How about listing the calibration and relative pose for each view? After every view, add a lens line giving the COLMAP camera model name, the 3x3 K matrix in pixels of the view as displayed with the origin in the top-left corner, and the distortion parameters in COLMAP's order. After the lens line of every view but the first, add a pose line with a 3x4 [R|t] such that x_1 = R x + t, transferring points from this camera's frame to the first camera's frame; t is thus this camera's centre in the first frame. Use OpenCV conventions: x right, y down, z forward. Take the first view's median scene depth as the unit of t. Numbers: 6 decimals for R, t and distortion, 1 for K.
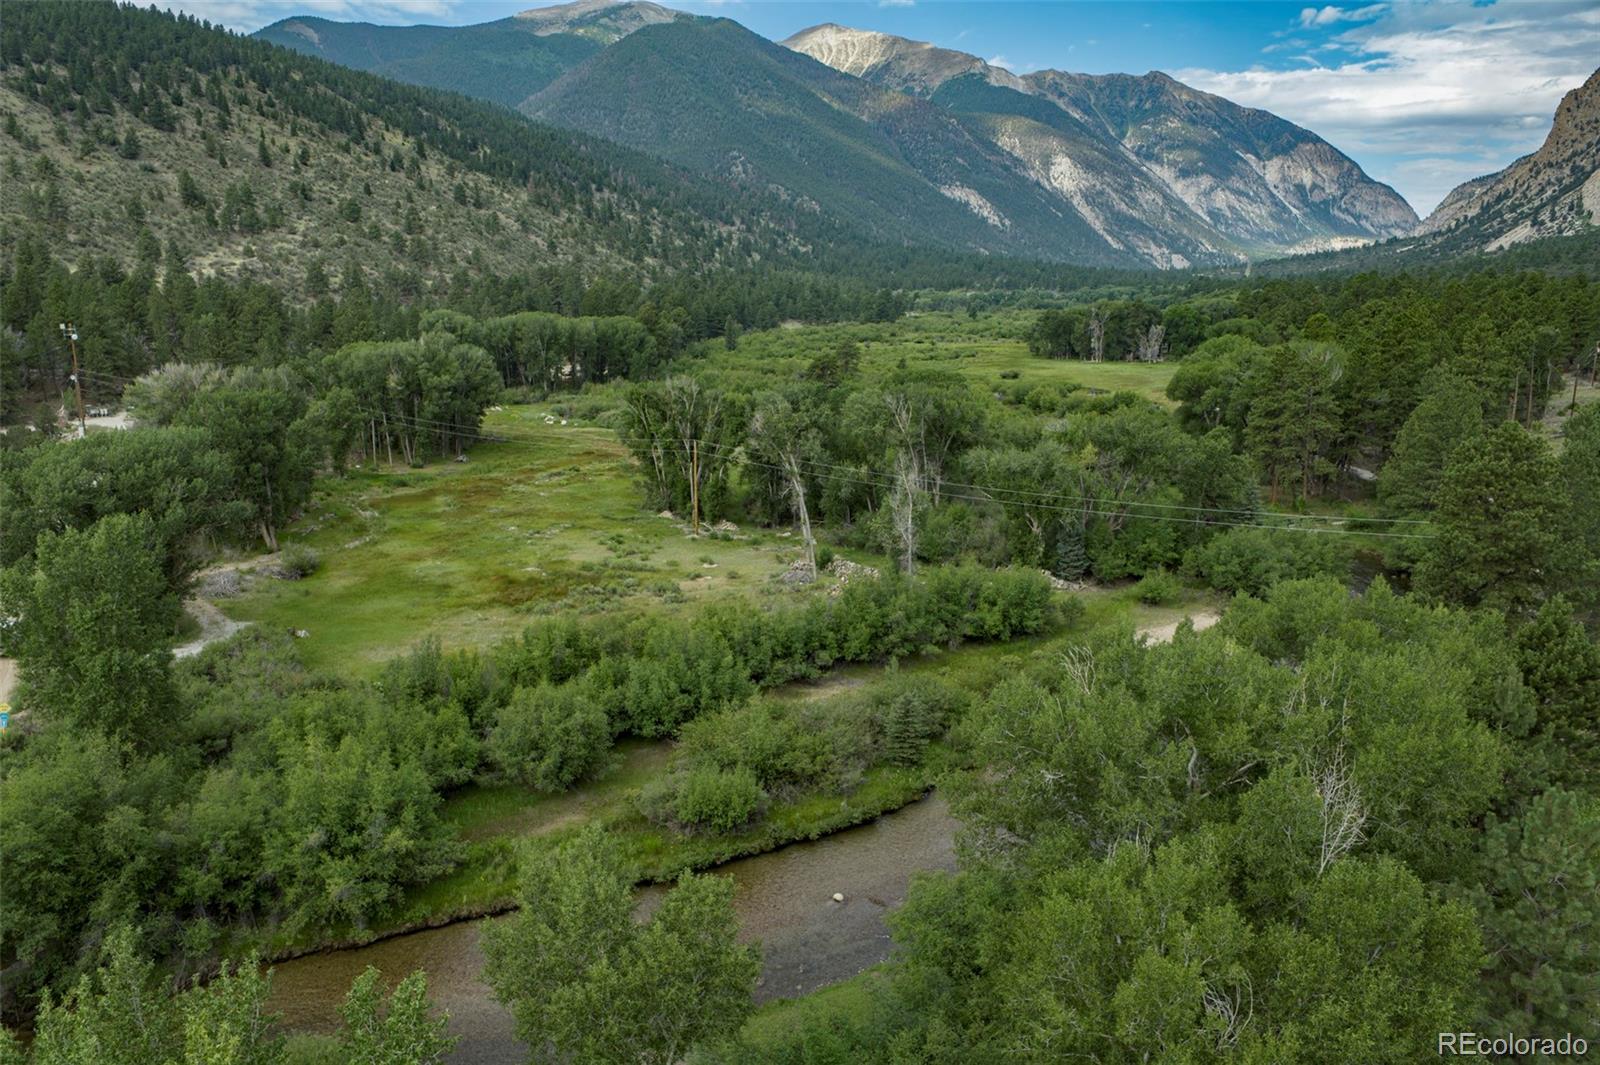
lens RADIAL K [[1102.9, 0, 797.5], [0, 1102.9, 525.9], [0, 0, 1]] dist [-0.046067, 0.009028]
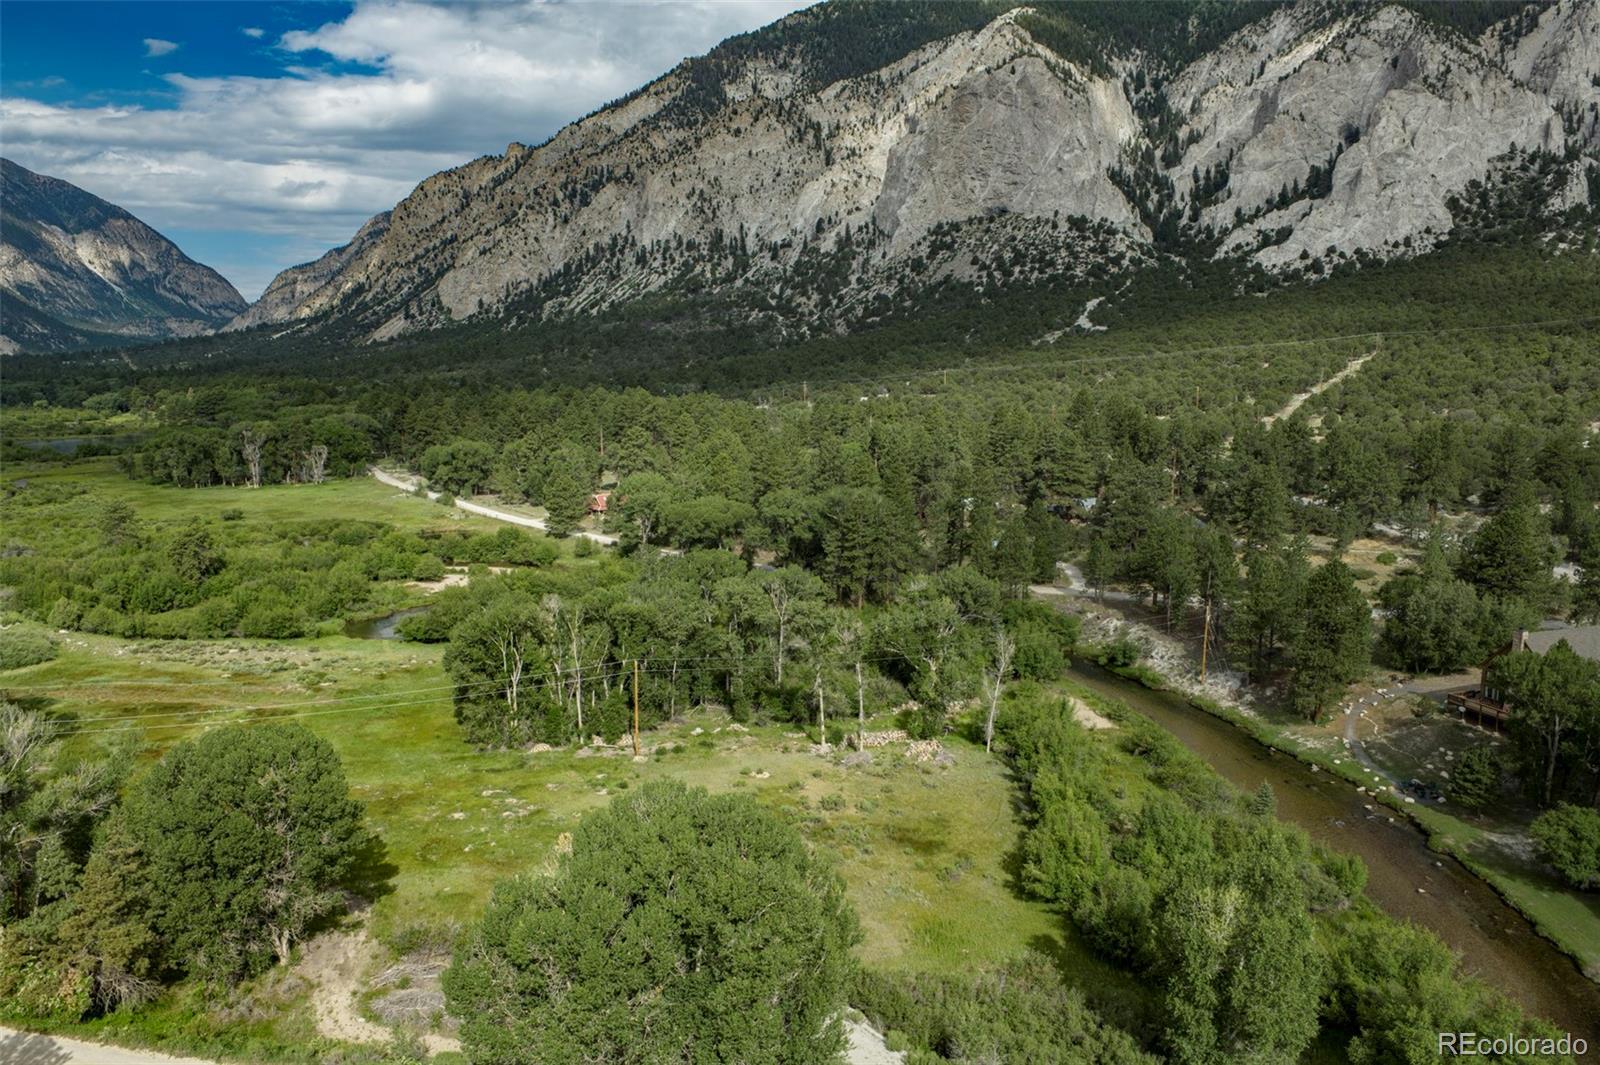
lens RADIAL K [[1102.9, 0, 797.5], [0, 1102.9, 525.9], [0, 0, 1]] dist [-0.046067, 0.009028]
pose [[0.553186, -0.121862, 0.824096, -0.186942], [0.177394, 0.983786, 0.026397, -0.045003], [-0.813951, 0.131587, 0.565834, 0.075295]]
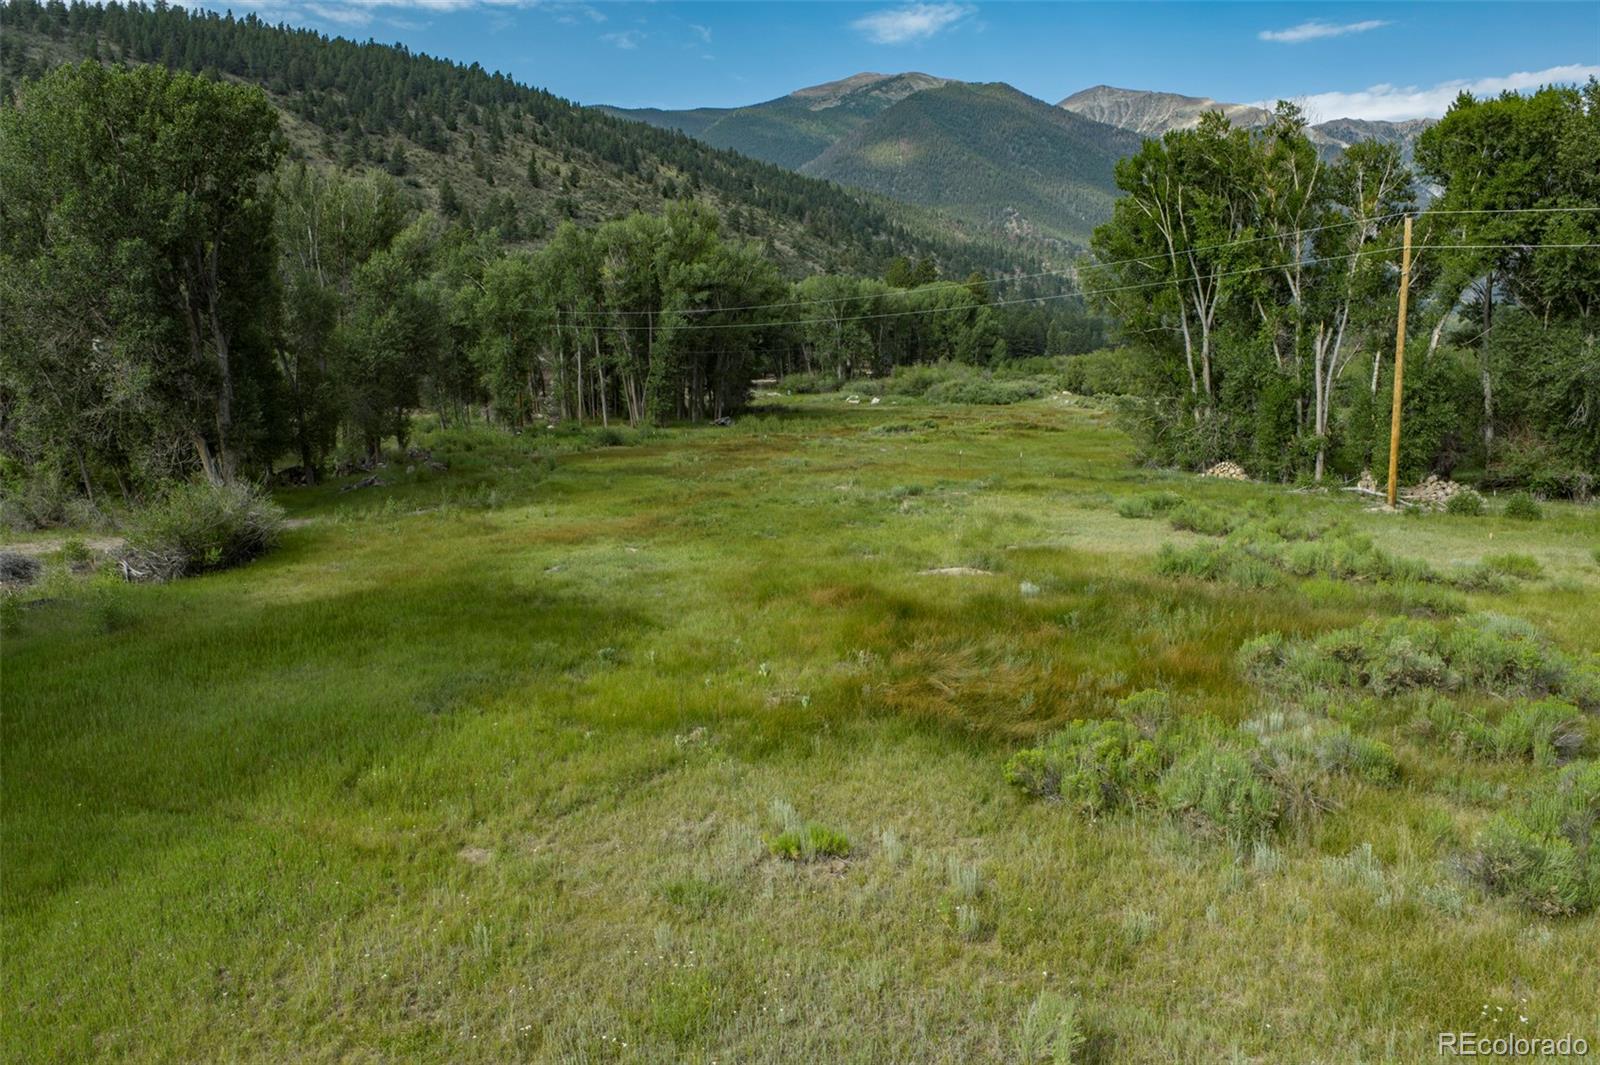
lens RADIAL K [[1102.2, 0, 797.7], [0, 1102.2, 525.2], [0, 0, 1]] dist [-0.047170, 0.009597]
pose [[0.973036, 0.018305, -0.229927, -0.045538], [-0.032925, 0.997661, -0.059912, 0.009413], [0.228292, 0.065867, 0.971362, 0.153408]]
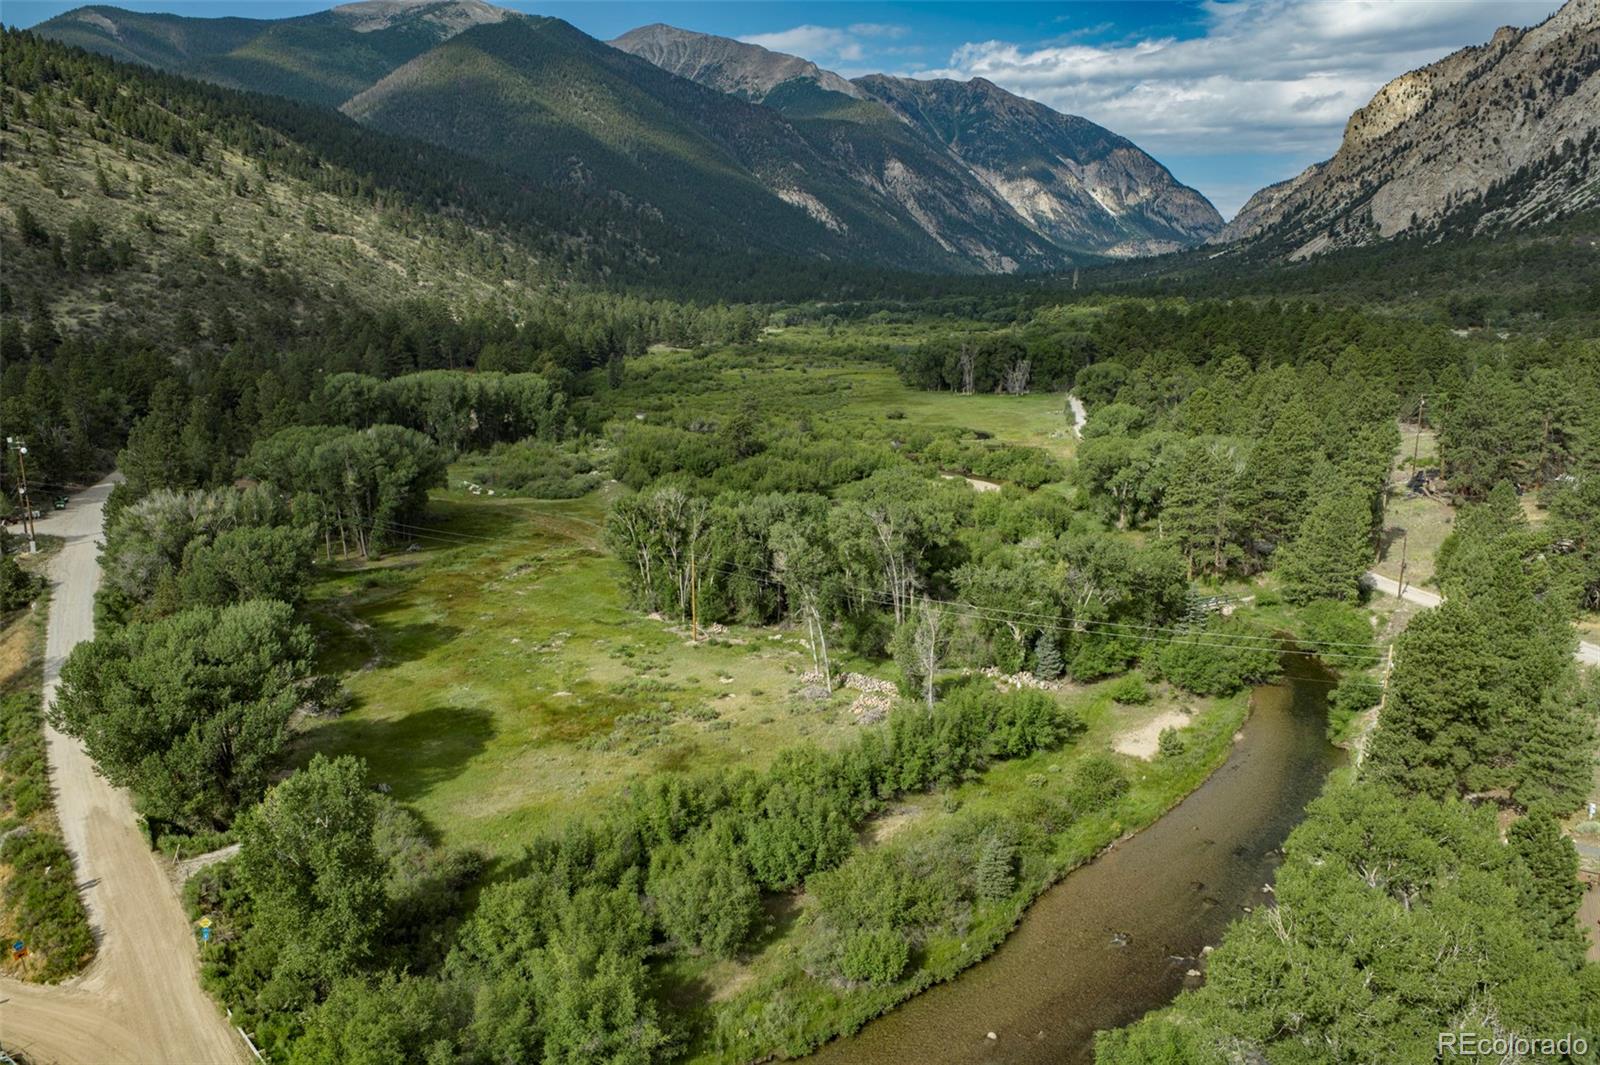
lens RADIAL K [[1101.7, 0, 797.0], [0, 1101.7, 525.5], [0, 0, 1]] dist [-0.046669, 0.008211]
pose [[0.989408, -0.034410, 0.141025, -0.033619], [0.034202, 0.999407, 0.003899, -0.025201], [-0.141076, 0.000965, 0.989998, -0.019082]]
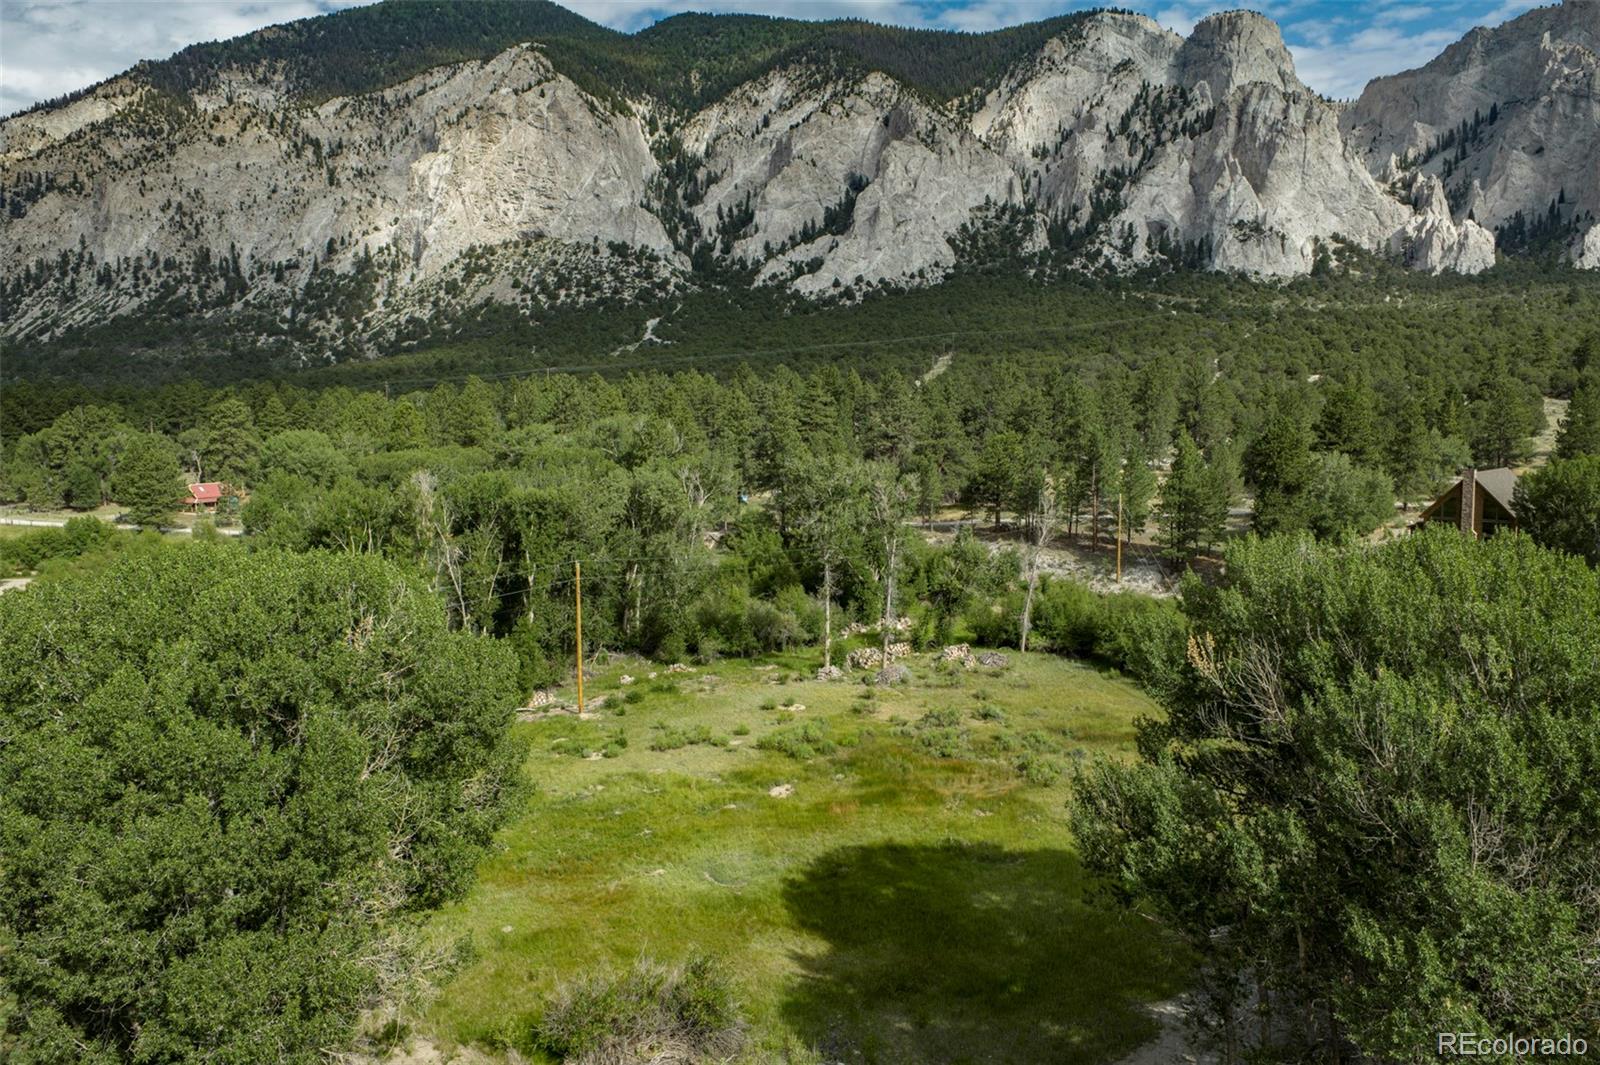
lens RADIAL K [[1102.9, 0, 797.5], [0, 1102.9, 525.9], [0, 0, 1]] dist [-0.046067, 0.009028]
pose [[0.139721, -0.102476, 0.984874, -0.161655], [0.221636, 0.972631, 0.069759, -0.026498], [-0.965068, 0.208537, 0.158610, 0.179893]]
